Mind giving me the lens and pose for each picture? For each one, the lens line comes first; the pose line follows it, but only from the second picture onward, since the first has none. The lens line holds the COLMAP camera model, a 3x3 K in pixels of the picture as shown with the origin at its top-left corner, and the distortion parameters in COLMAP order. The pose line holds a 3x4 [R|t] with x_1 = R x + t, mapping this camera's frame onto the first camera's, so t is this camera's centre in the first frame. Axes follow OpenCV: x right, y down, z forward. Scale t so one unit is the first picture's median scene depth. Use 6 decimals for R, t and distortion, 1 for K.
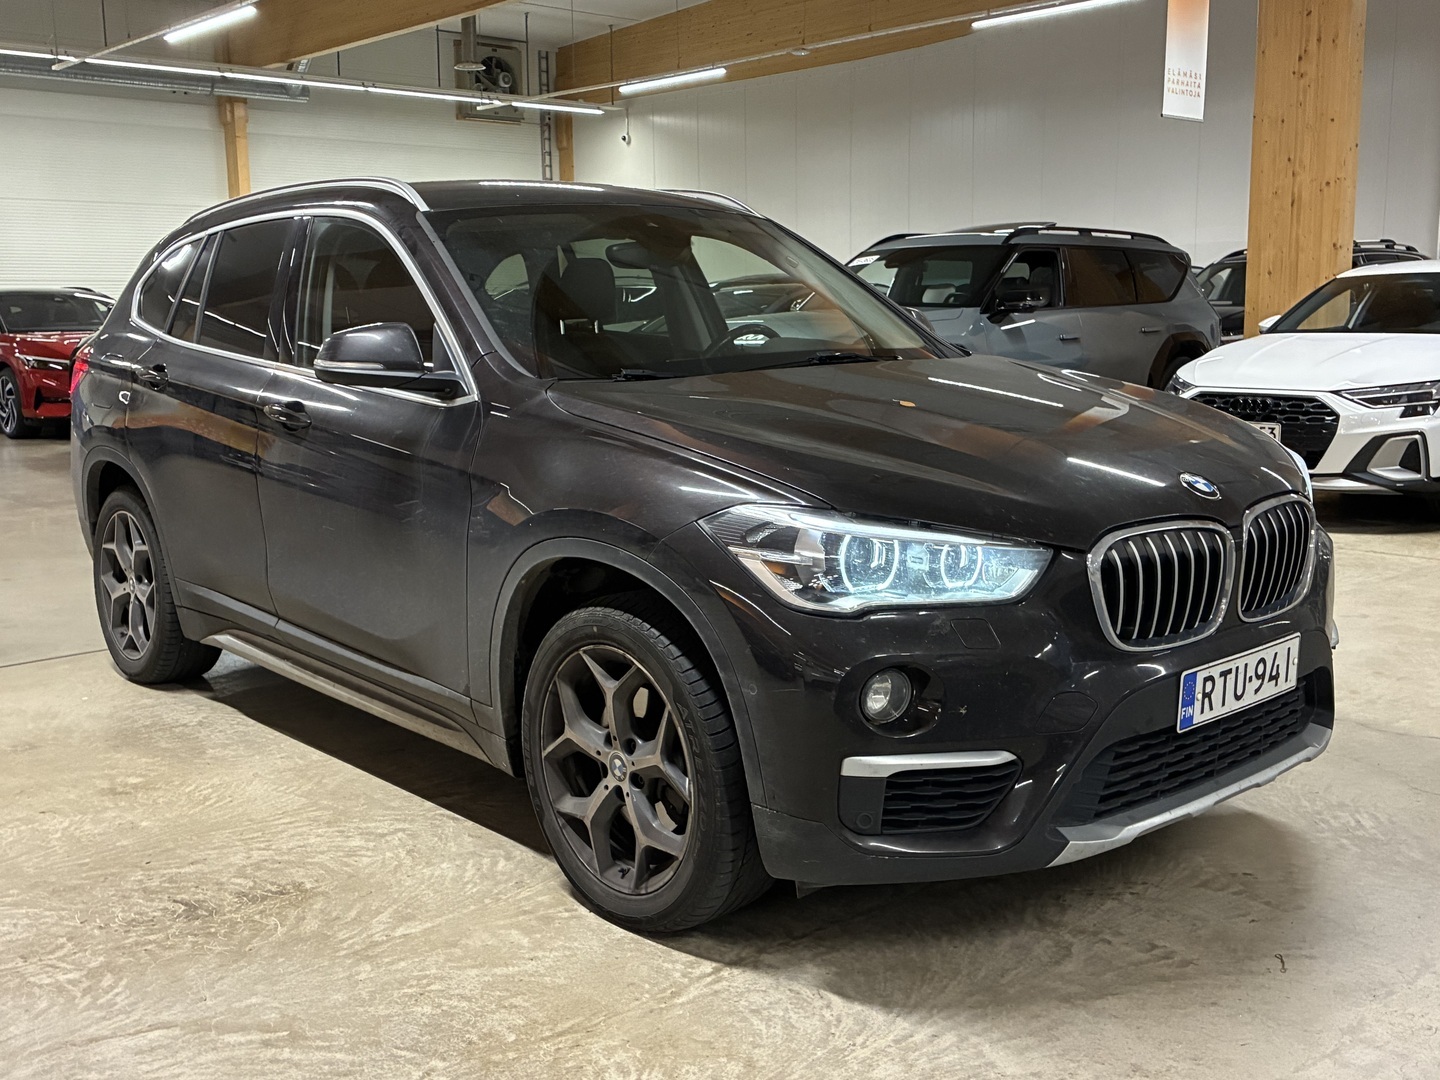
lens RADIAL K [[1480.0, 0, 720.0], [0, 1480.0, 540.0], [0, 0, 1]] dist [0.007566, 0.024471]
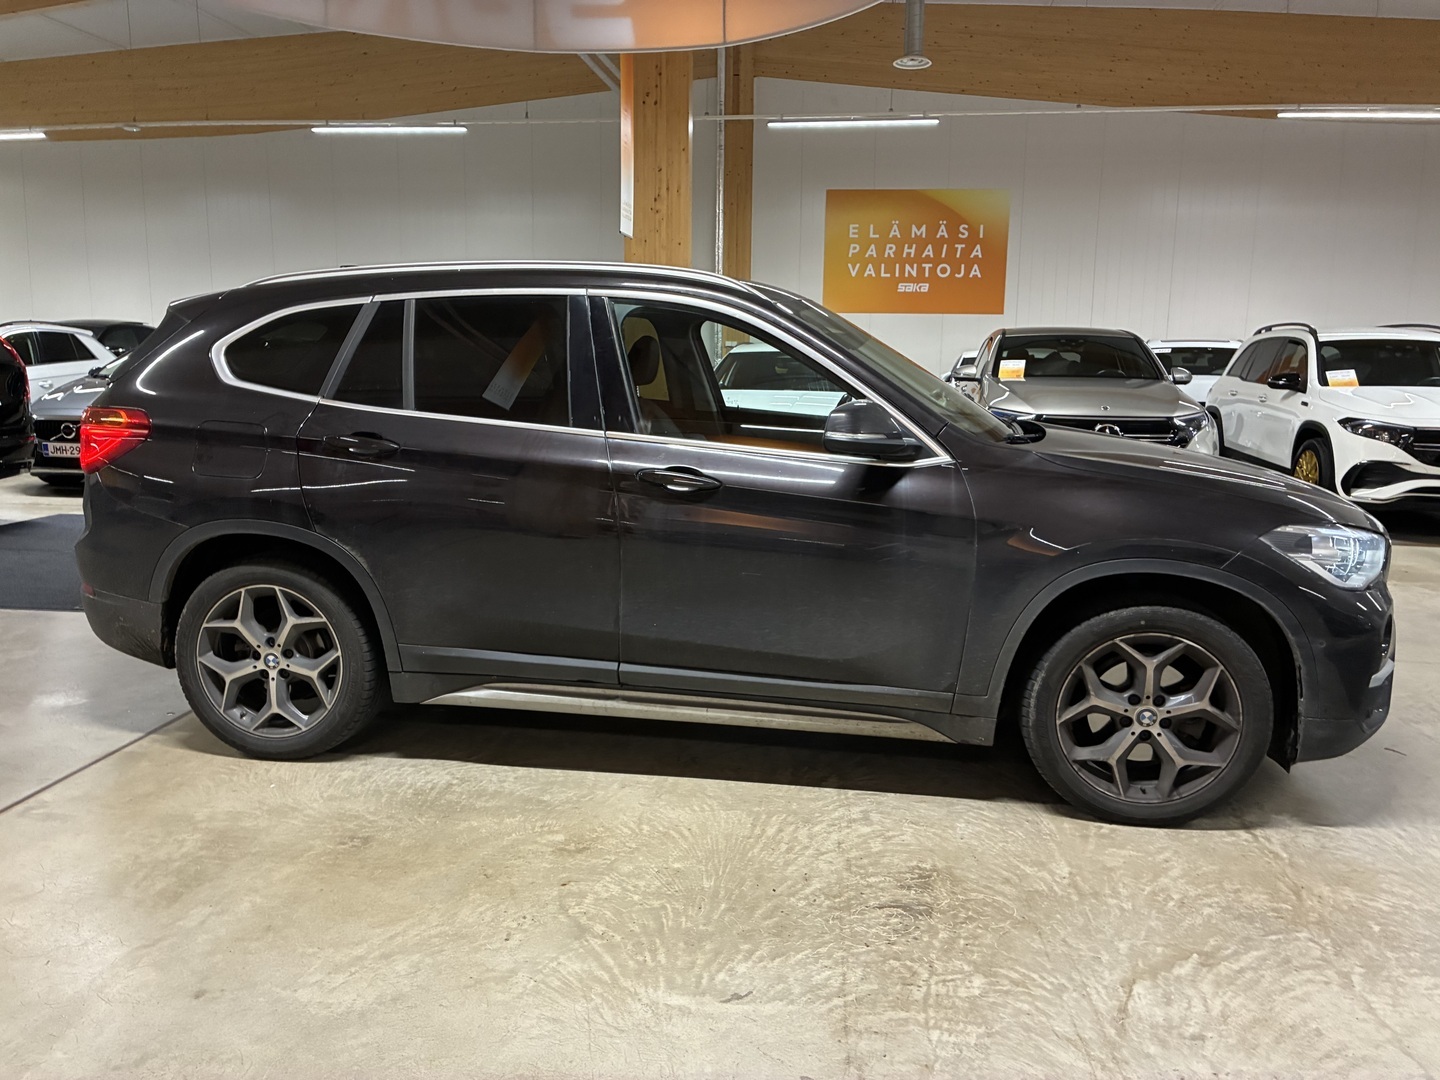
lens RADIAL K [[1093.1, 0, 722.0], [0, 1093.1, 555.7], [0, 0, 1]] dist [0.041742, -0.055175]
pose [[0.768166, -0.093091, 0.633447, -0.966568], [0.077840, 0.995613, 0.051921, -0.081321], [-0.635501, 0.009424, 0.772043, 0.414459]]
